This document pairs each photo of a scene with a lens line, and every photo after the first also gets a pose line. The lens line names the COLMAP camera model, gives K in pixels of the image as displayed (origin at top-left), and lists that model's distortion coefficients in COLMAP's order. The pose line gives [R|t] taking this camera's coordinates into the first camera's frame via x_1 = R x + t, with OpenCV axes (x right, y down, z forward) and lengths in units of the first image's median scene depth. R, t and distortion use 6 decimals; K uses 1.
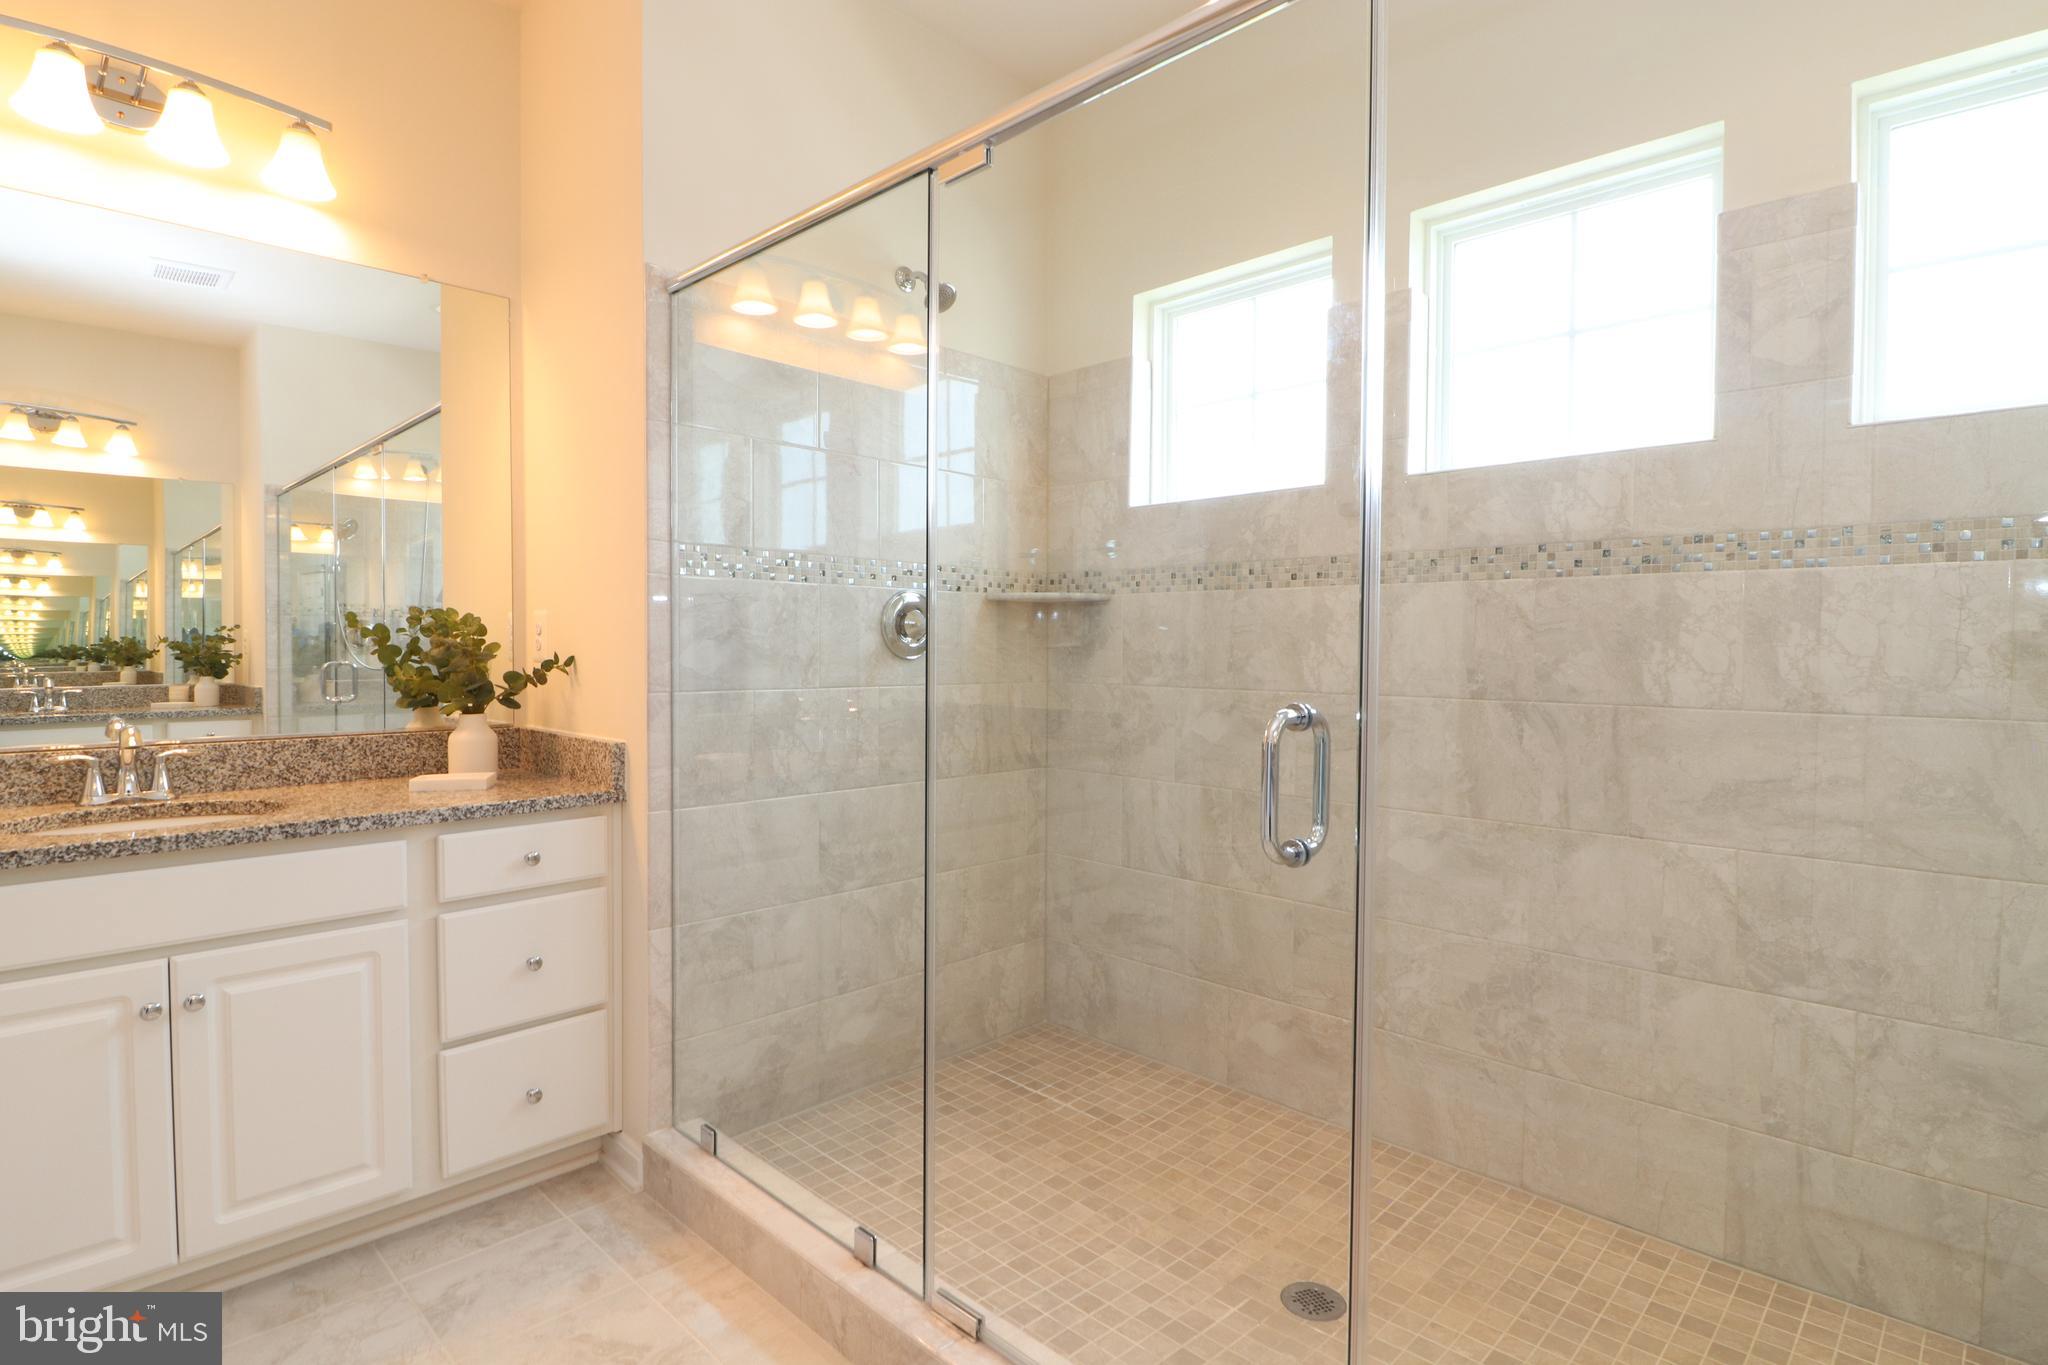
lens RADIAL K [[1026.0, 0, 1024.1], [0, 1026.0, 673.8], [0, 0, 1]] dist [-0.011791, -0.002318]
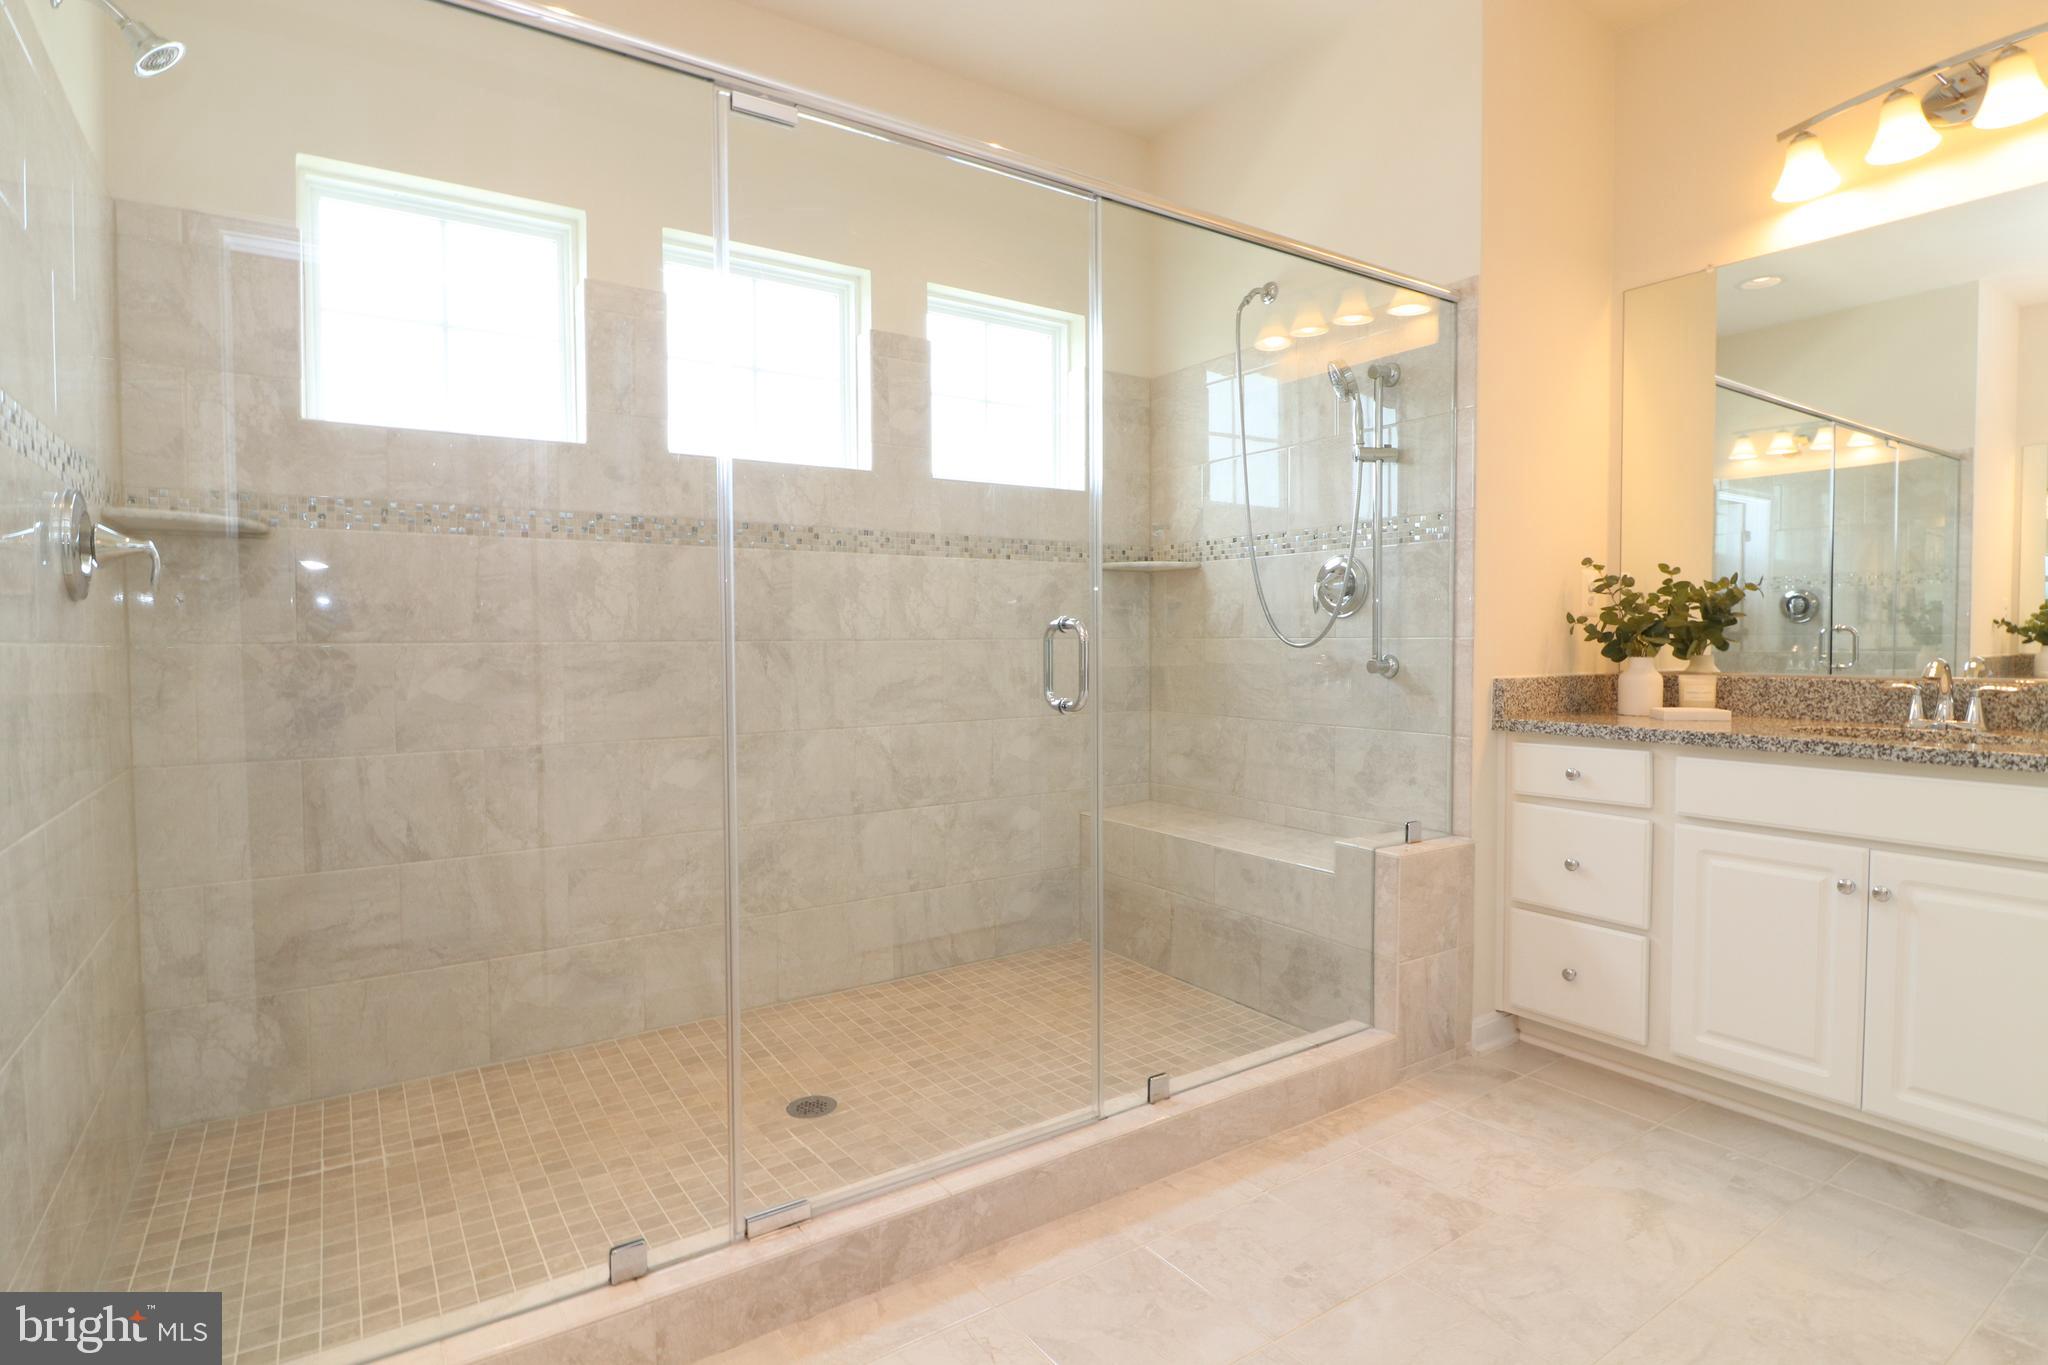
lens RADIAL K [[1026.0, 0, 1024.1], [0, 1026.0, 673.8], [0, 0, 1]] dist [-0.011791, -0.002318]
pose [[0.200234, -0.038010, 0.979011, -0.790676], [0.033823, 0.998920, 0.031866, 0.040221], [-0.979164, 0.026733, 0.201303, 0.418117]]
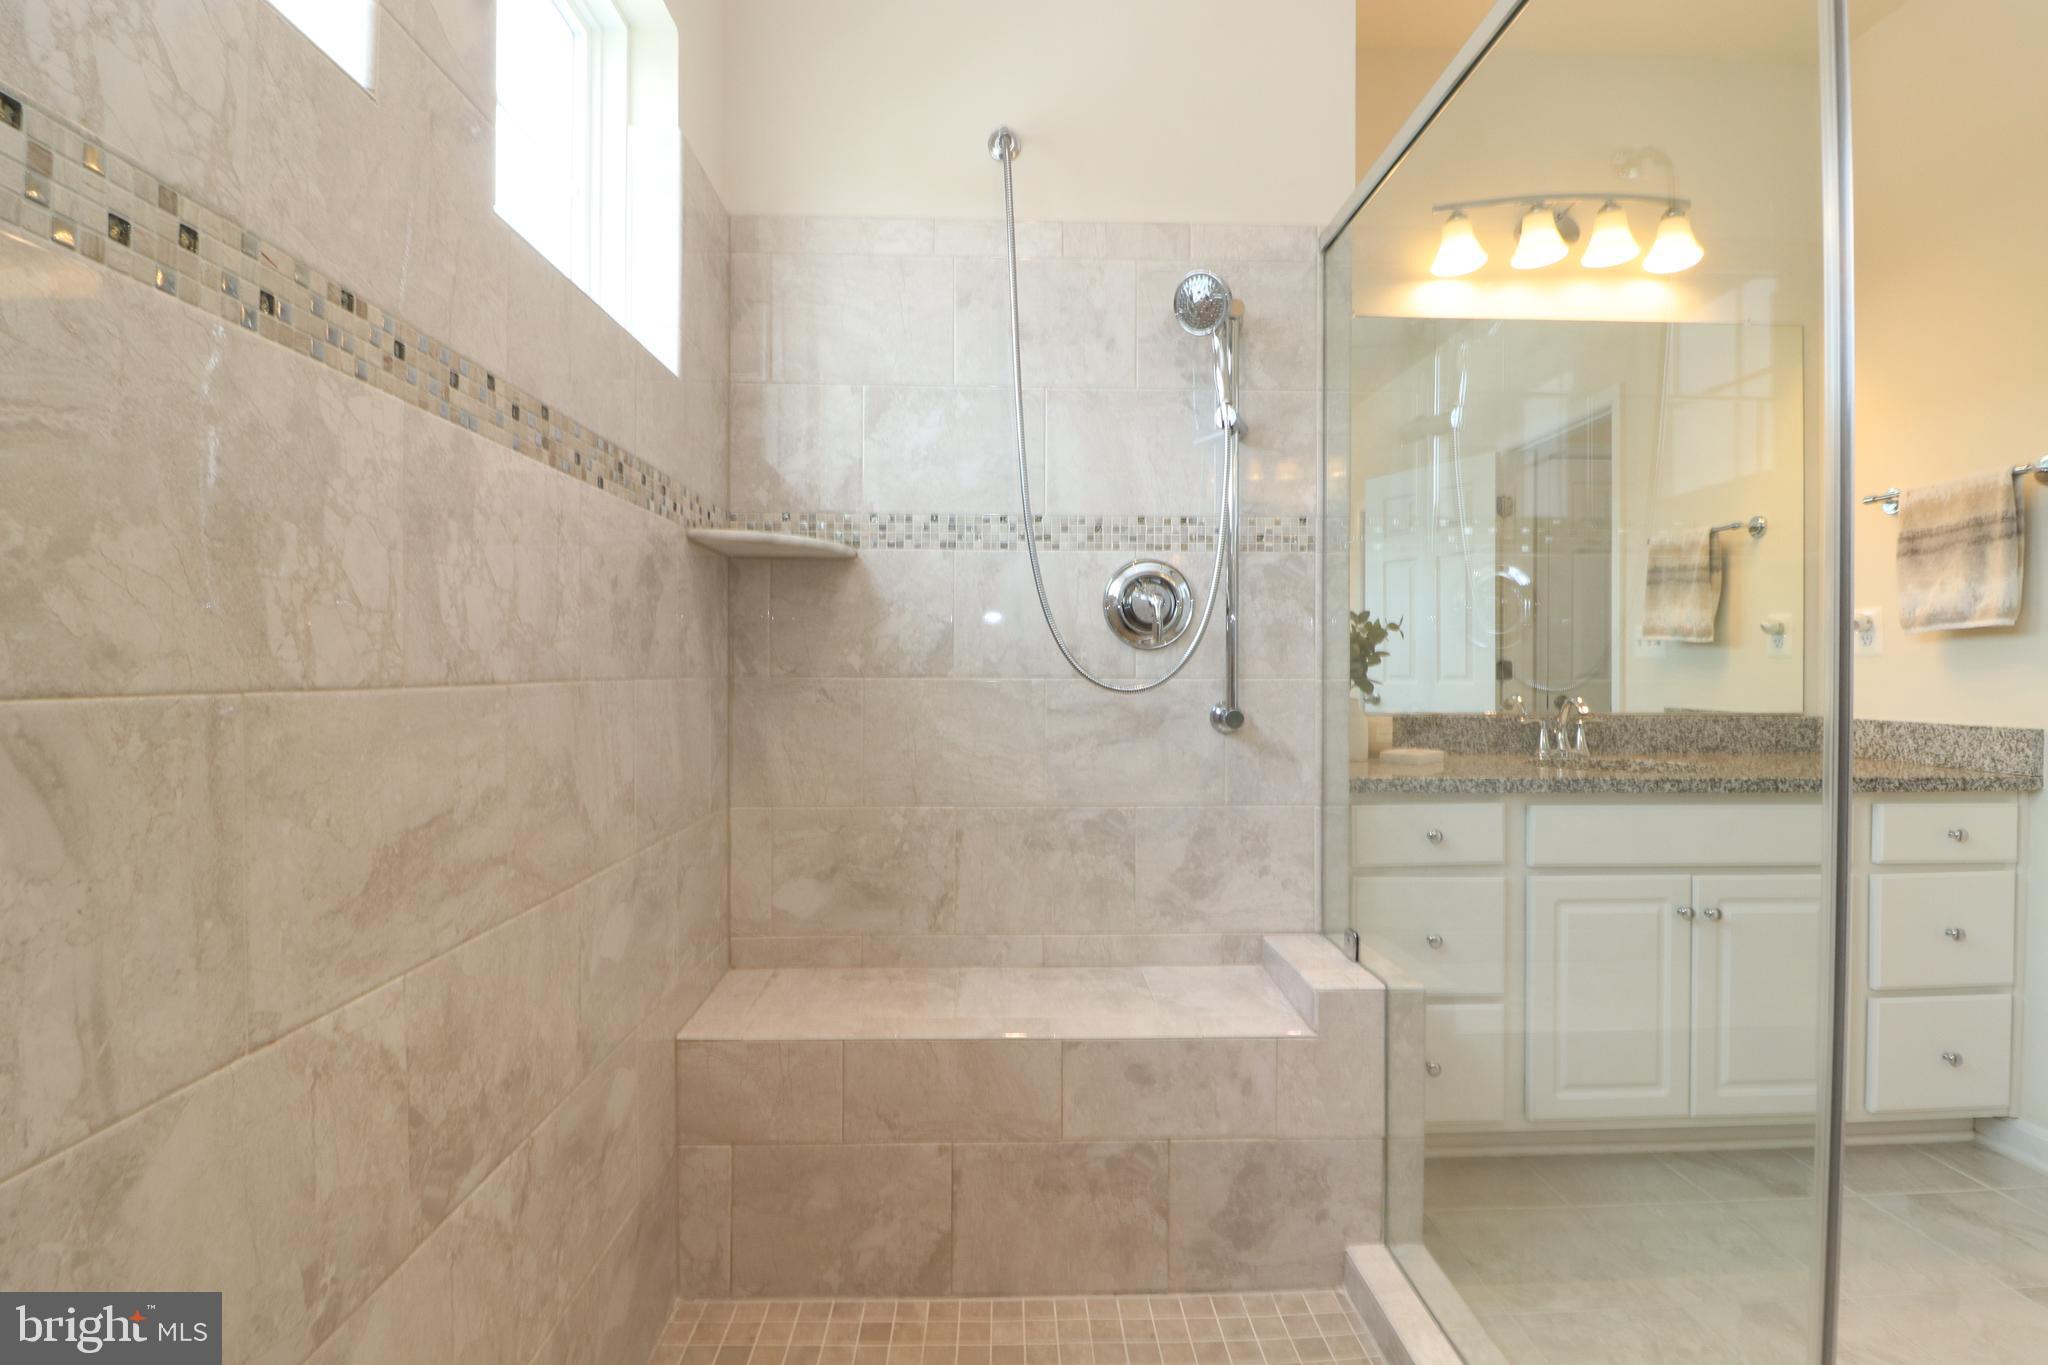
lens RADIAL K [[945.8, 0, 1024.2], [0, 945.8, 673.3], [0, 0, 1]] dist [-0.000177, -0.014799]
pose [[-0.723662, -0.009828, 0.690085, 0.161449], [0.013674, 0.999498, 0.028573, 0.018385], [-0.690020, 0.030113, -0.723164, 1.021369]]
